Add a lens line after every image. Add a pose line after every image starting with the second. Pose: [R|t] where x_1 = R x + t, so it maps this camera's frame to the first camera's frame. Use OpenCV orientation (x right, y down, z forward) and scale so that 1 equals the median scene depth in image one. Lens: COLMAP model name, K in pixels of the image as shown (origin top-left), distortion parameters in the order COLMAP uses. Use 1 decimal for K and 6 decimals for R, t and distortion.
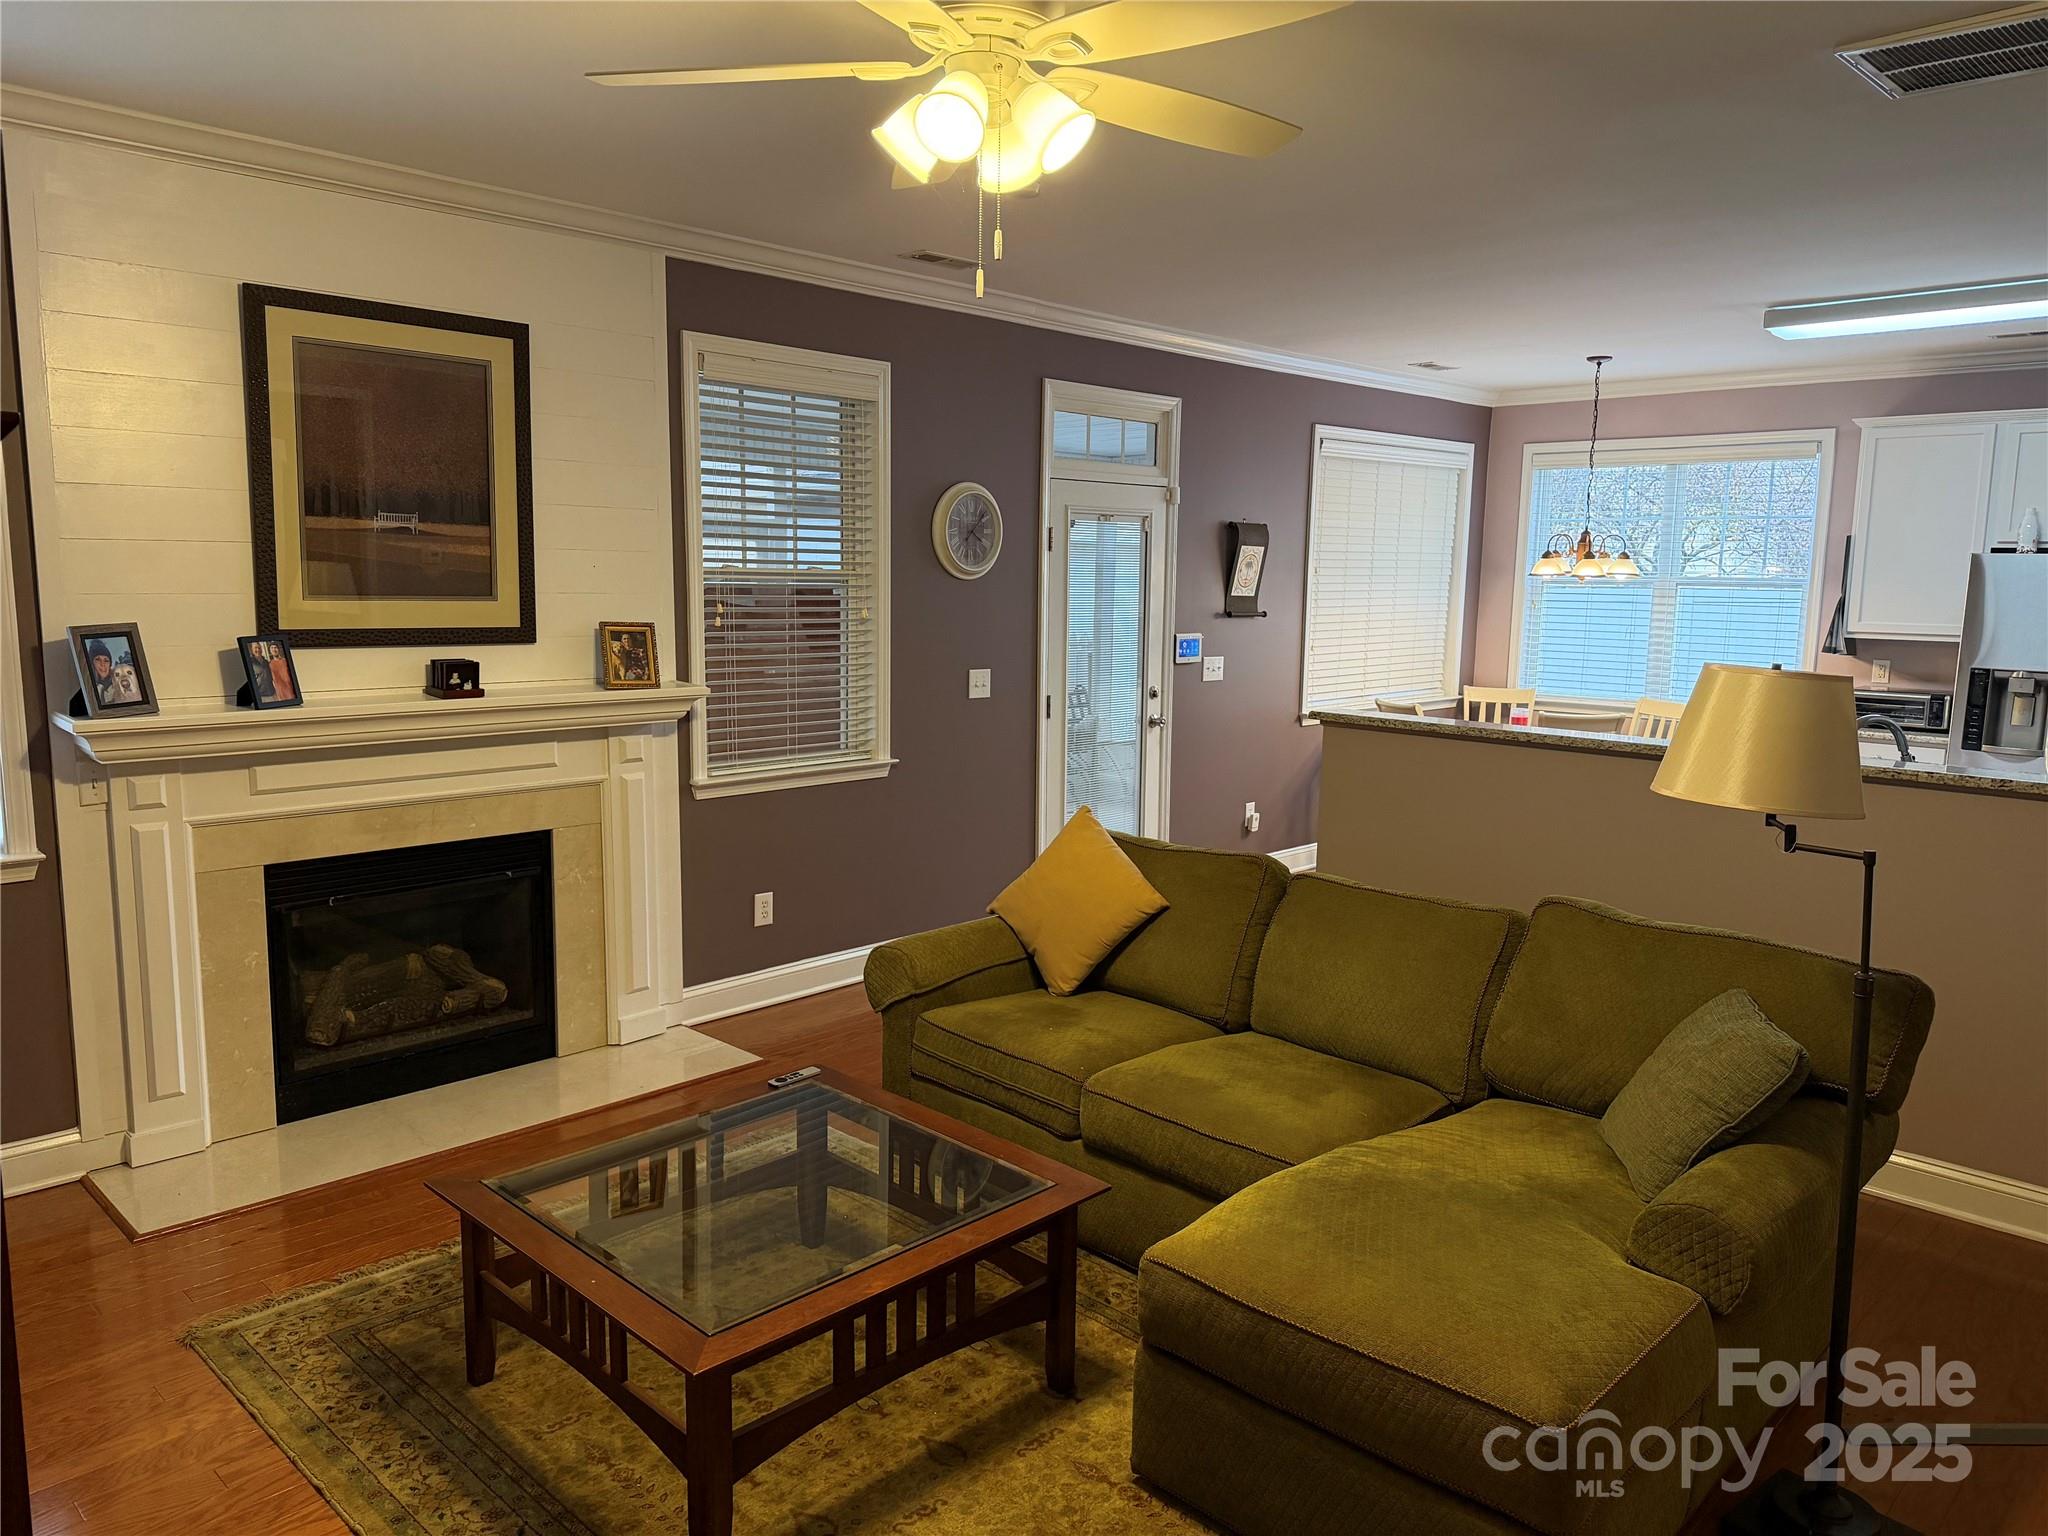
lens RADIAL K [[1418.5, 0, 1021.7], [0, 1418.5, 787.8], [0, 0, 1]] dist [0.076263, -0.098062]
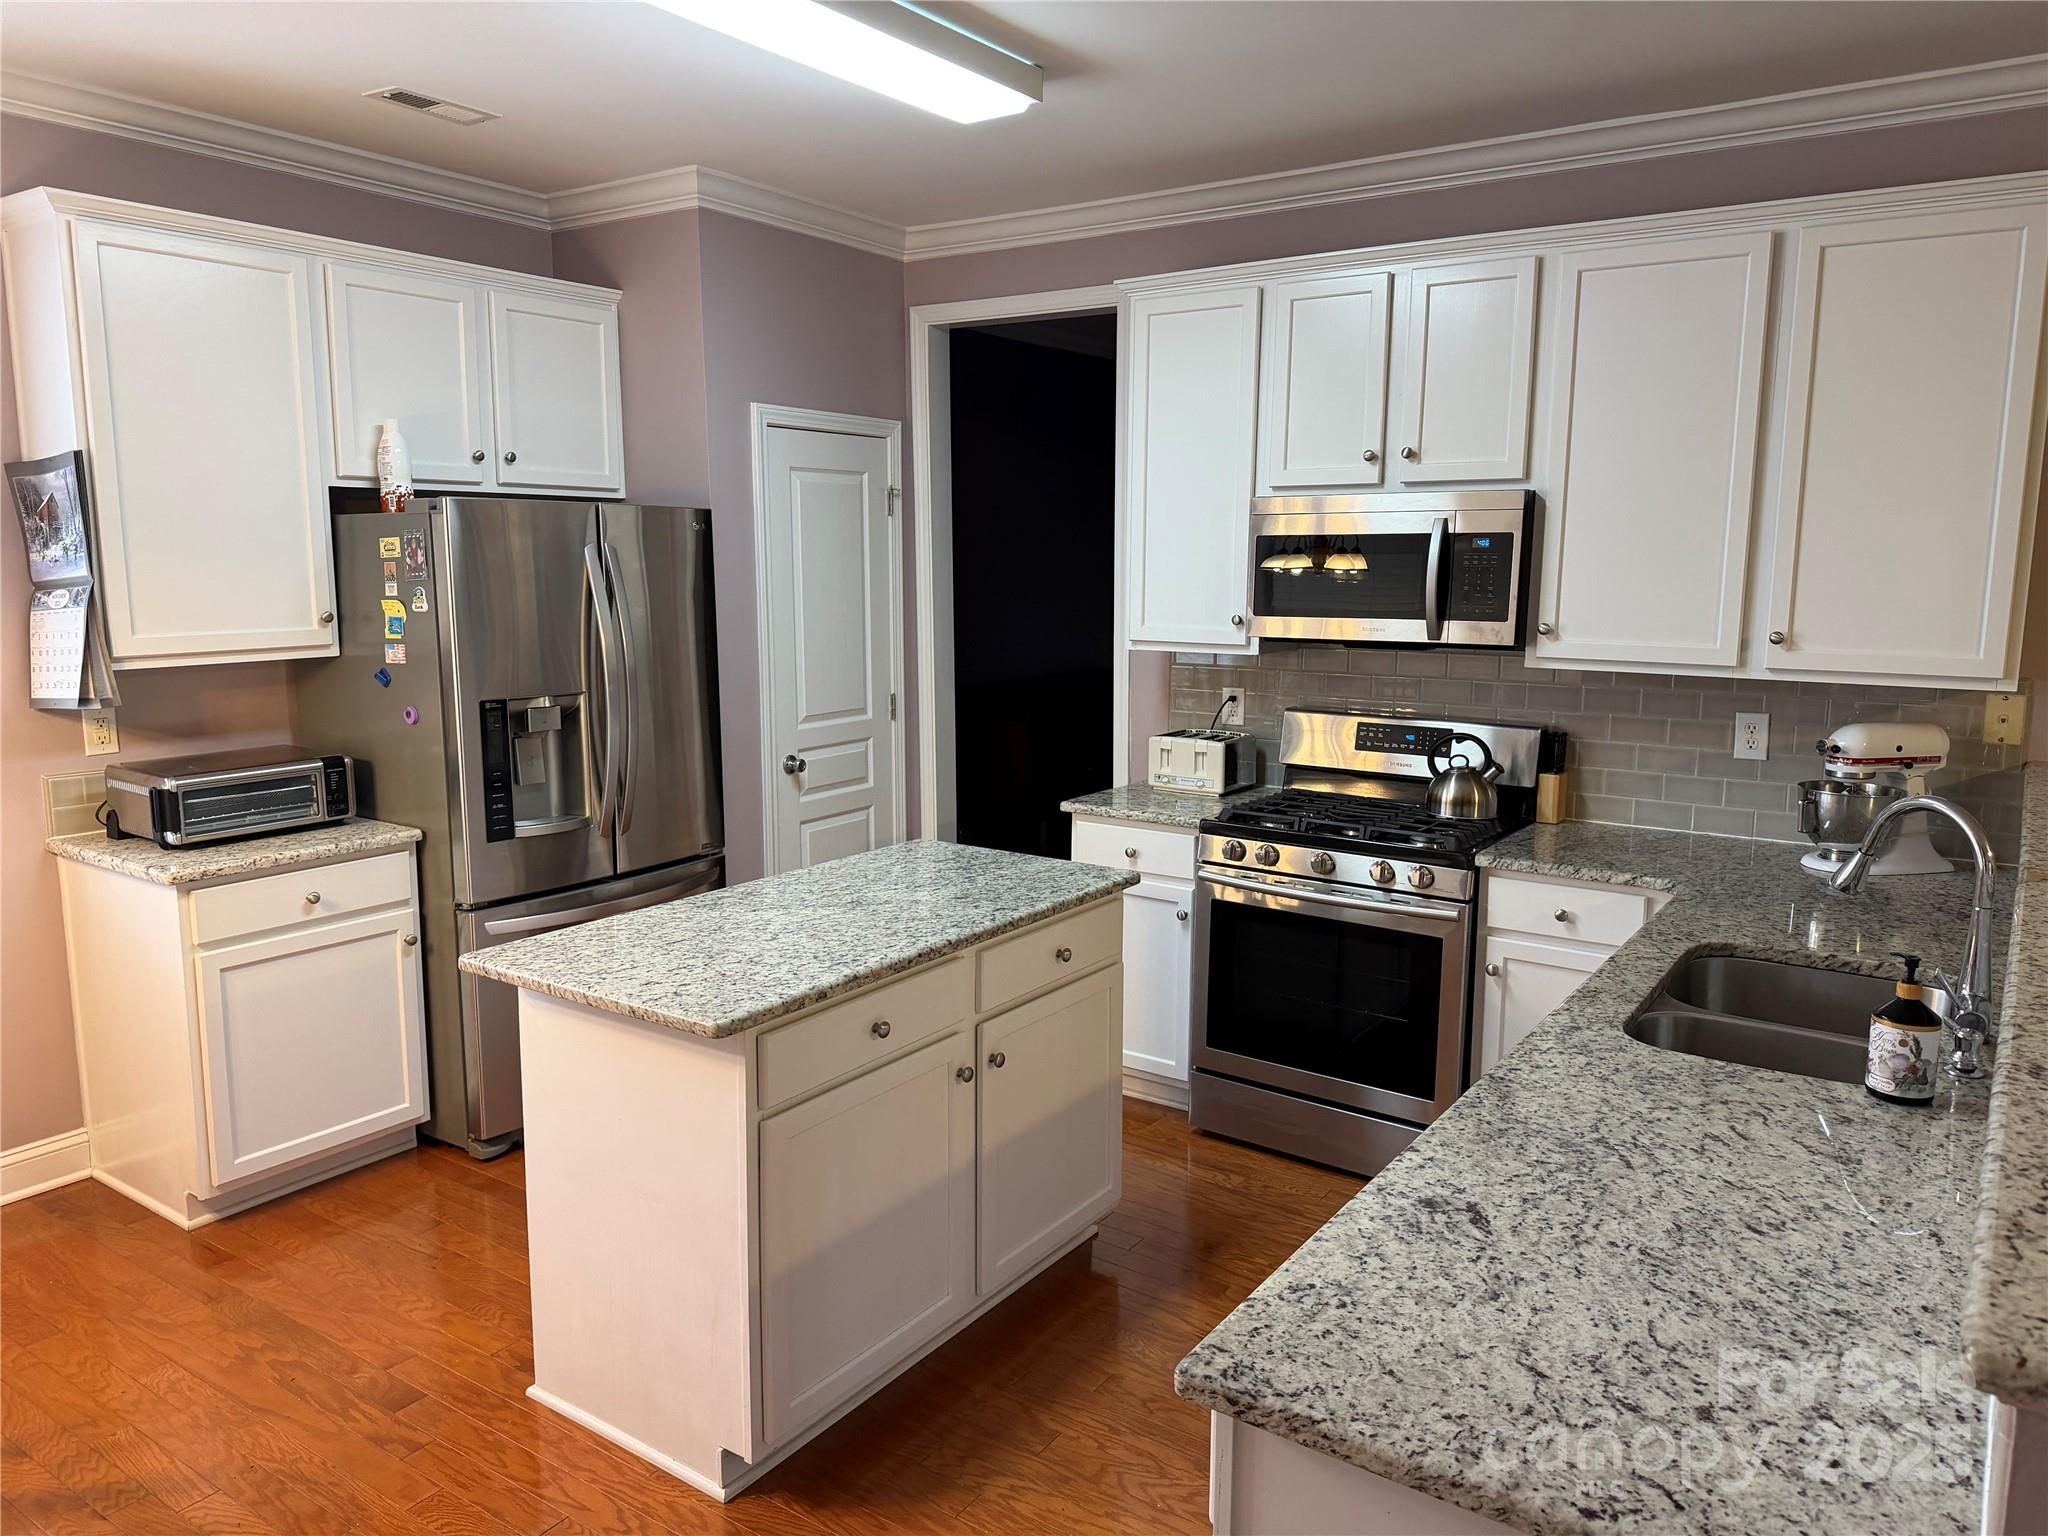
lens RADIAL K [[1418.5, 0, 1026.4], [0, 1418.5, 771.2], [0, 0, 1]] dist [0.076263, -0.098062]
pose [[-0.179554, -0.168081, 0.969283, 0.095312], [0.141951, 0.970558, 0.194597, -0.190173], [-0.973453, 0.172531, -0.150409, 1.227696]]
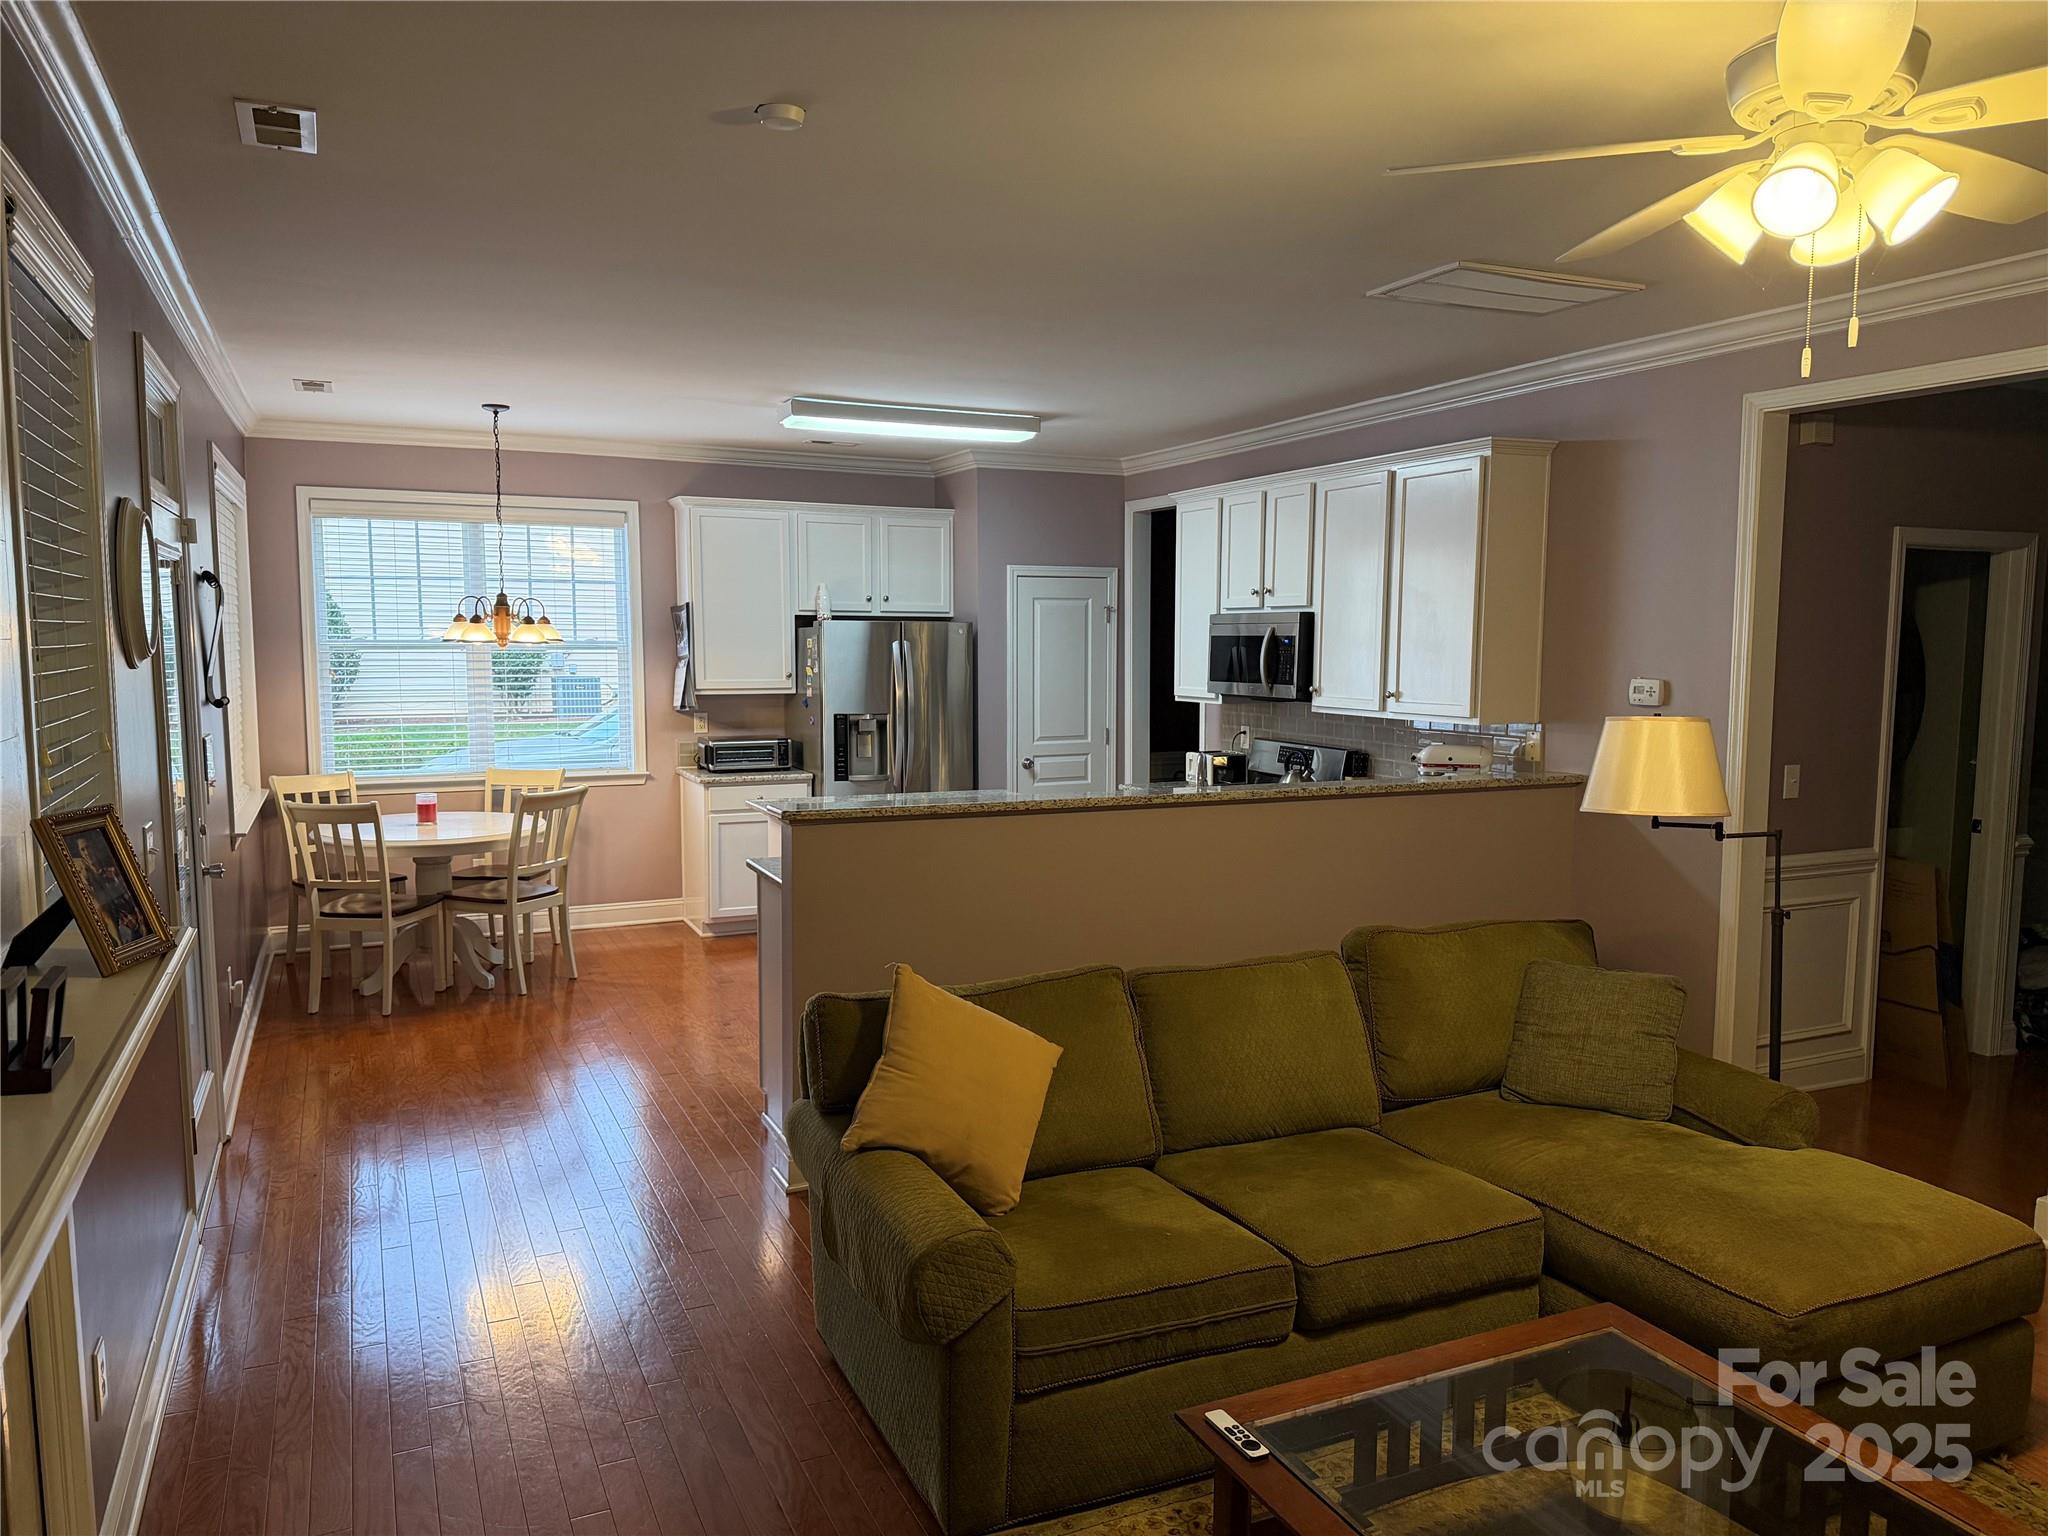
lens RADIAL K [[1418.5, 0, 1034.1], [0, 1418.5, 778.9], [0, 0, 1]] dist [0.076263, -0.098062]
pose [[0.343994, -0.106761, 0.932883, -0.565195], [0.142348, 0.987961, 0.060575, -0.109377], [-0.928119, 0.111957, 0.355050, 0.593049]]
